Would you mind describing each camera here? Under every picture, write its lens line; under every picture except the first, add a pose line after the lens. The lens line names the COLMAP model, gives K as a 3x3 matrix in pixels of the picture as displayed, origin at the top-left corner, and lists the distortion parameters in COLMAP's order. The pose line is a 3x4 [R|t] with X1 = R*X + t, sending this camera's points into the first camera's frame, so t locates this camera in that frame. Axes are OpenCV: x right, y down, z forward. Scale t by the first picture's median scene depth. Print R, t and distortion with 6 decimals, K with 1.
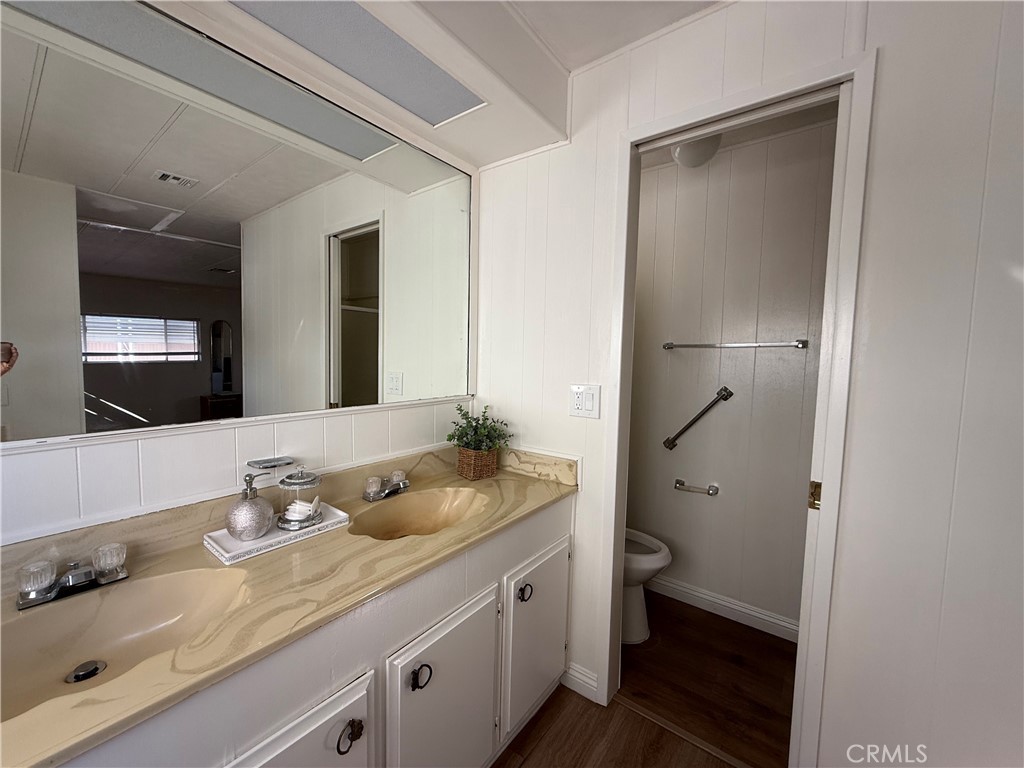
lens RADIAL K [[407.6, 0, 508.1], [0, 407.6, 381.2], [0, 0, 1]] dist [-0.004031, 0.001834]
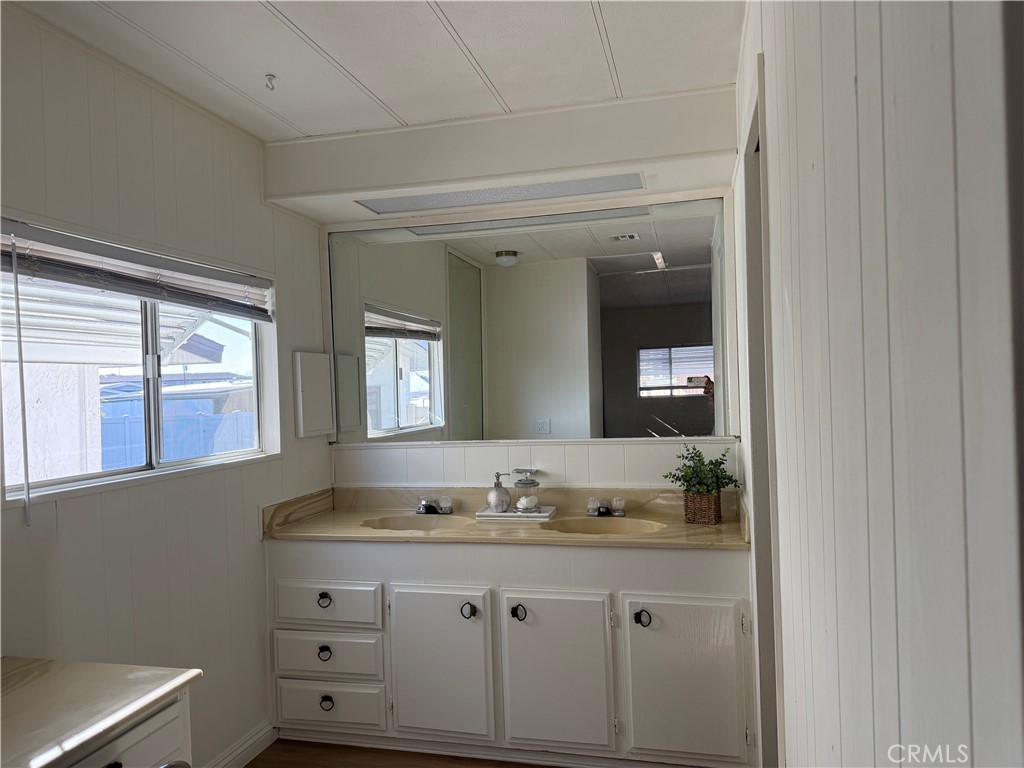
lens RADIAL K [[719.5, 0, 515.4], [0, 719.5, 386.9], [0, 0, 1]] dist [0.042495, -0.051785]
pose [[0.415866, -0.022044, -0.909159, 1.768233], [-0.019551, 0.999258, -0.033172, -0.020592], [0.909216, 0.031570, 0.415126, -0.133907]]
